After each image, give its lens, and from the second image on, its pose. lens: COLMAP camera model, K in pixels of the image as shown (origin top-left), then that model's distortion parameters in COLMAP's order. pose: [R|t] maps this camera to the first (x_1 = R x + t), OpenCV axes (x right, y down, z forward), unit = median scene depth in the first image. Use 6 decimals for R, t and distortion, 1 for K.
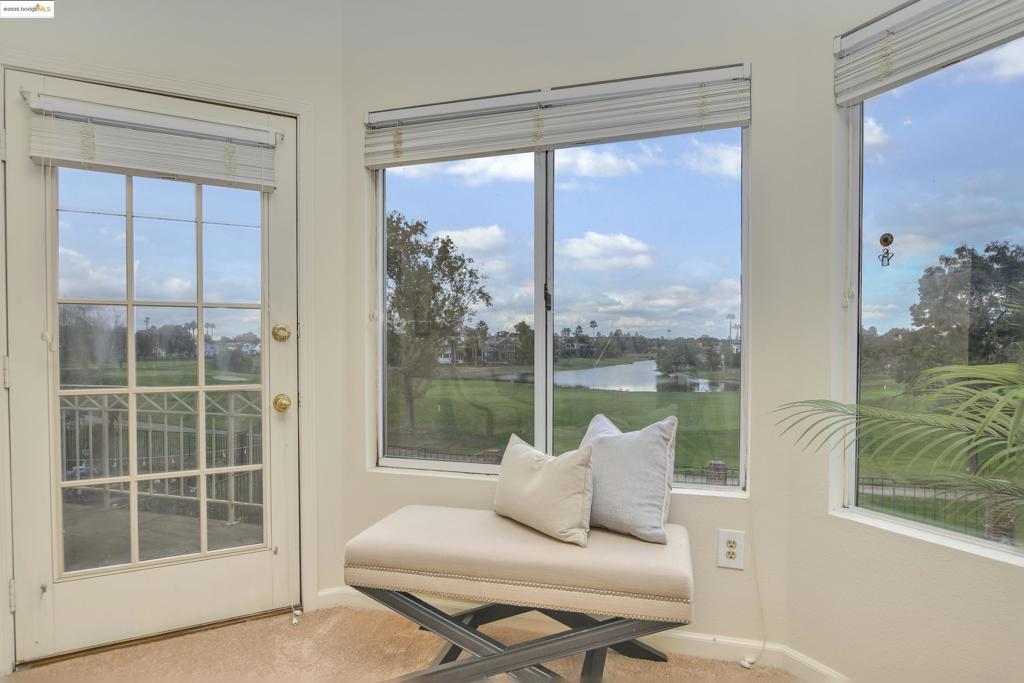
lens RADIAL K [[547.1, 0, 525.1], [0, 547.1, 352.6], [0, 0, 1]] dist [-0.027719, 0.007322]
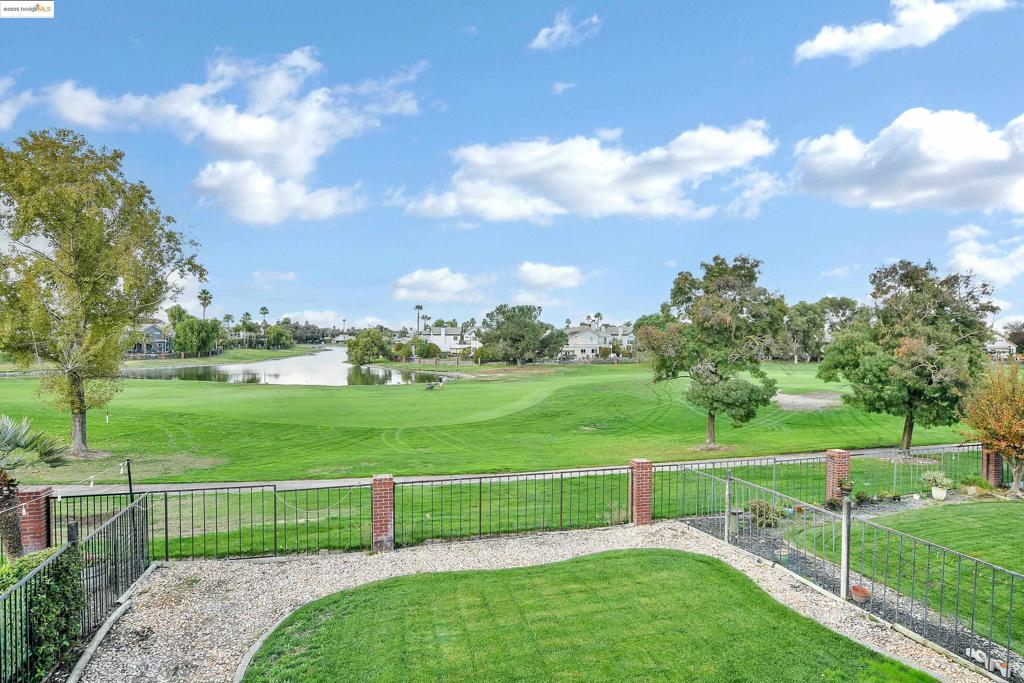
lens RADIAL K [[560.0, 0, 524.8], [0, 560.0, 350.4], [0, 0, 1]] dist [-0.021405, 0.002576]
pose [[0.835470, -0.003720, 0.549523, -0.112086], [-0.003350, 0.999924, 0.011862, -0.000235], [-0.549526, -0.011752, 0.835394, 0.097520]]
